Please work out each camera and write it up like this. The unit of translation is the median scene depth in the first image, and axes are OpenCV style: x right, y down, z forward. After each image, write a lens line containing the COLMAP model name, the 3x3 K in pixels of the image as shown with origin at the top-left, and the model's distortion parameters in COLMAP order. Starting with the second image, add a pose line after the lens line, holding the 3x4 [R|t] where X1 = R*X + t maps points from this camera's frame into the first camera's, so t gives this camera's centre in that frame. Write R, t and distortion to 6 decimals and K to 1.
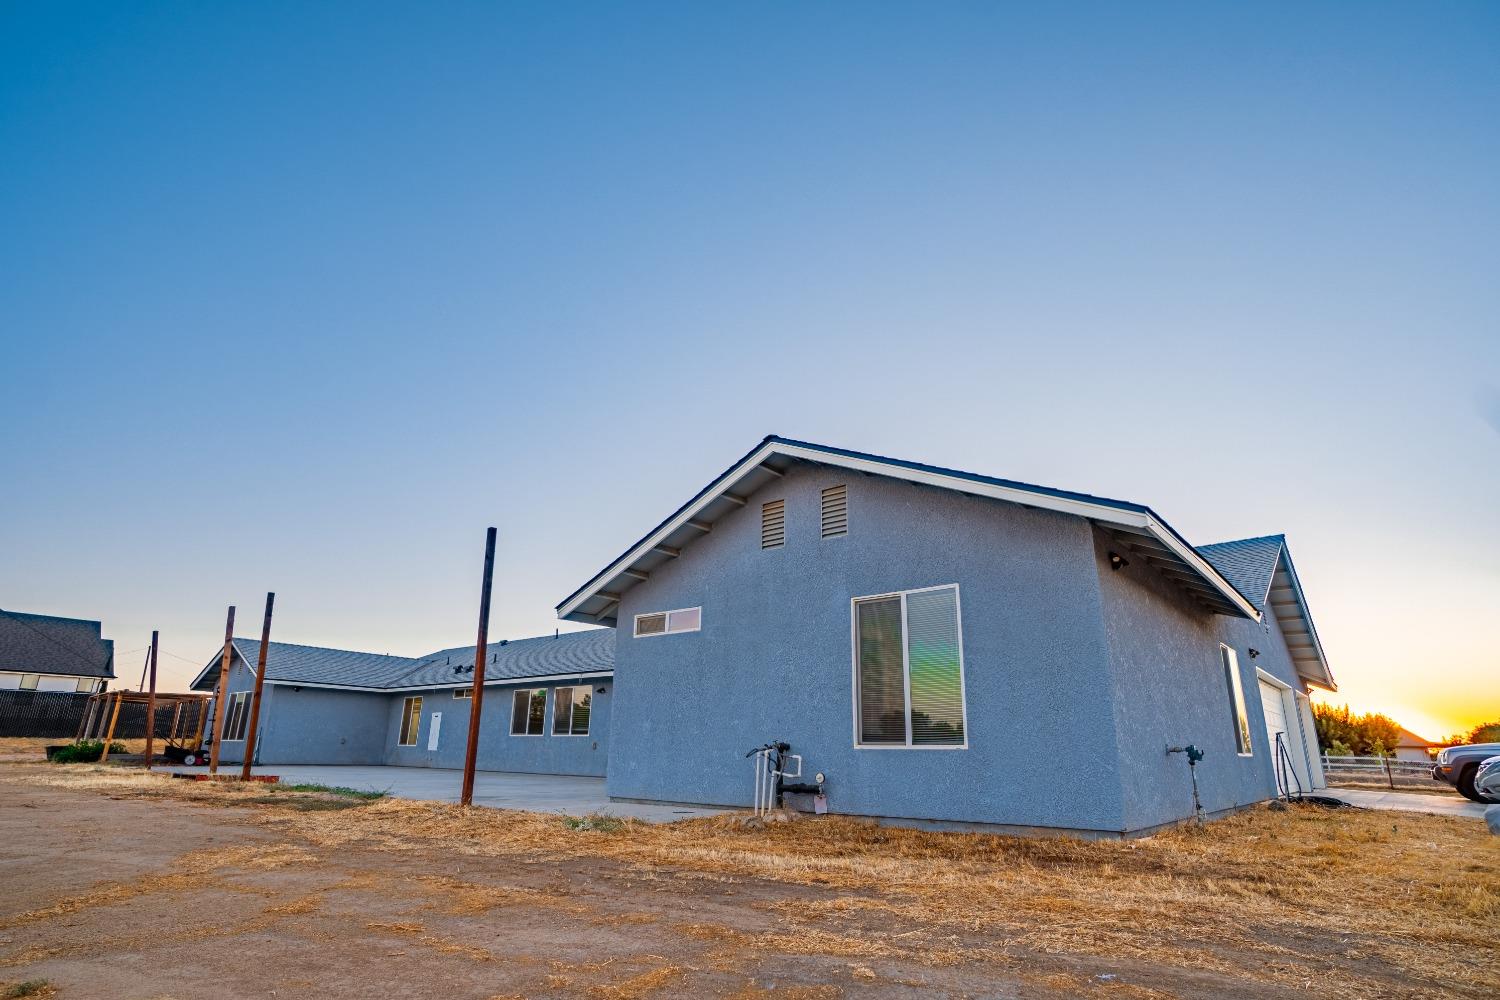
lens RADIAL K [[766.8, 0, 750.0], [0, 766.8, 500.0], [0, 0, 1]] dist [-0.019687, 0.001619]
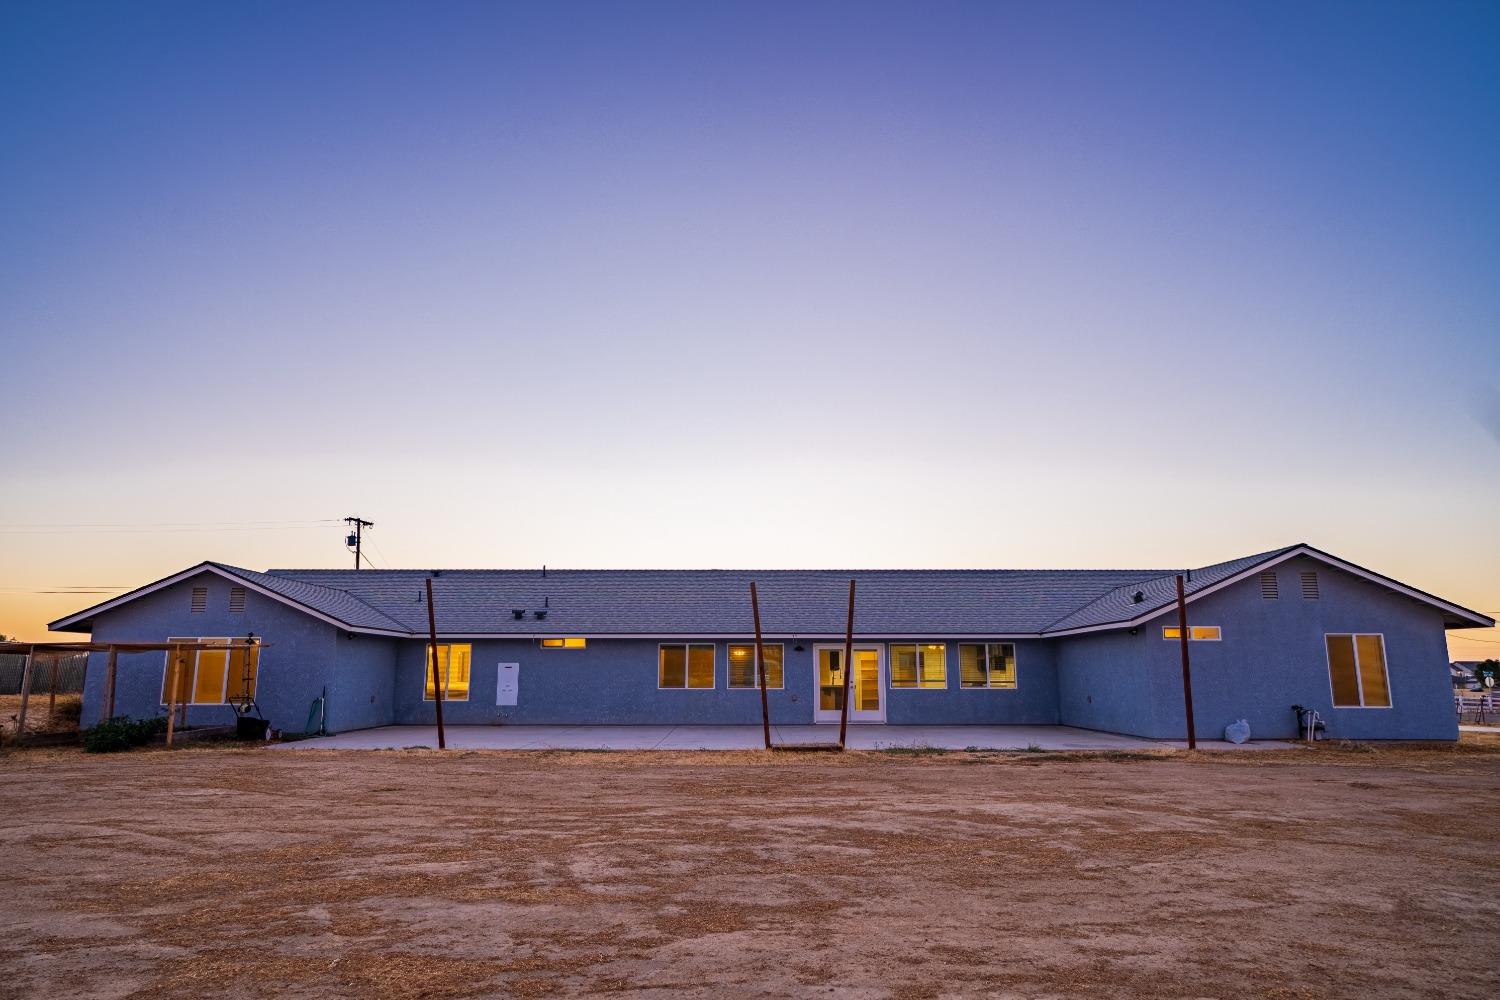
lens RADIAL K [[894.6, 0, 746.2], [0, 894.6, 504.2], [0, 0, 1]] dist [-0.010125, 0.020340]
pose [[0.771984, 0.103248, 0.627200, -1.890351], [-0.188479, 0.979526, 0.070742, -0.061438], [-0.607055, -0.172826, 0.775639, 0.129406]]
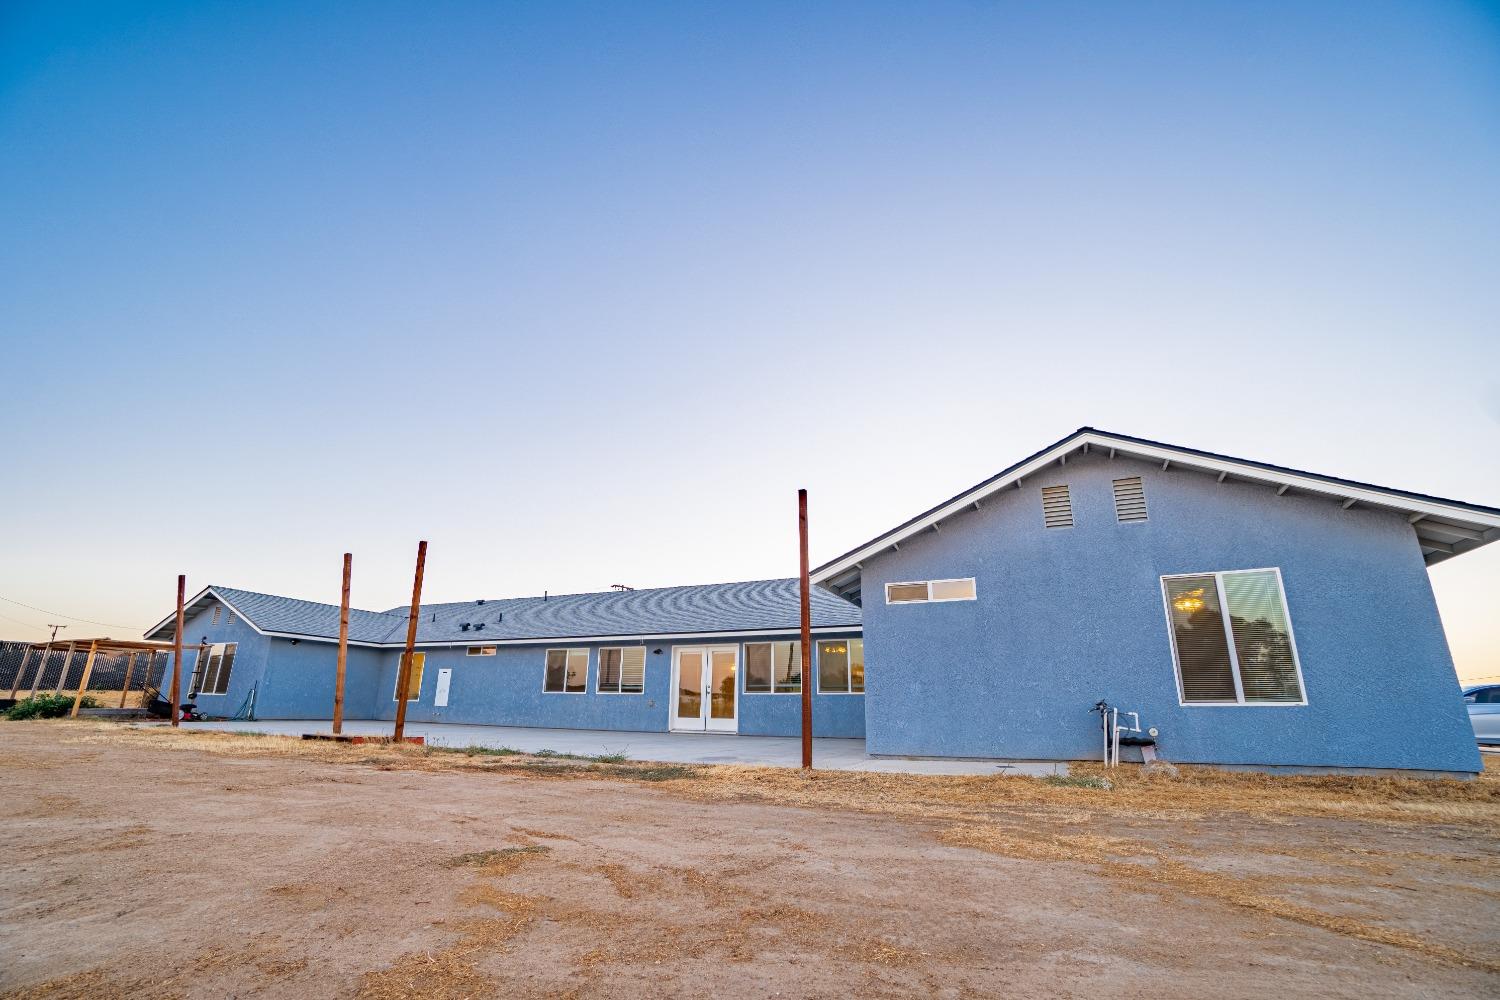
lens RADIAL K [[658.3, 0, 748.0], [0, 658.3, 505.5], [0, 0, 1]] dist [-0.055501, 0.017178]
pose [[0.966393, 0.074143, 0.246144, -0.535012], [-0.079420, 0.996774, 0.011565, 0.045814], [-0.244493, -0.030725, 0.969164, 0.164646]]
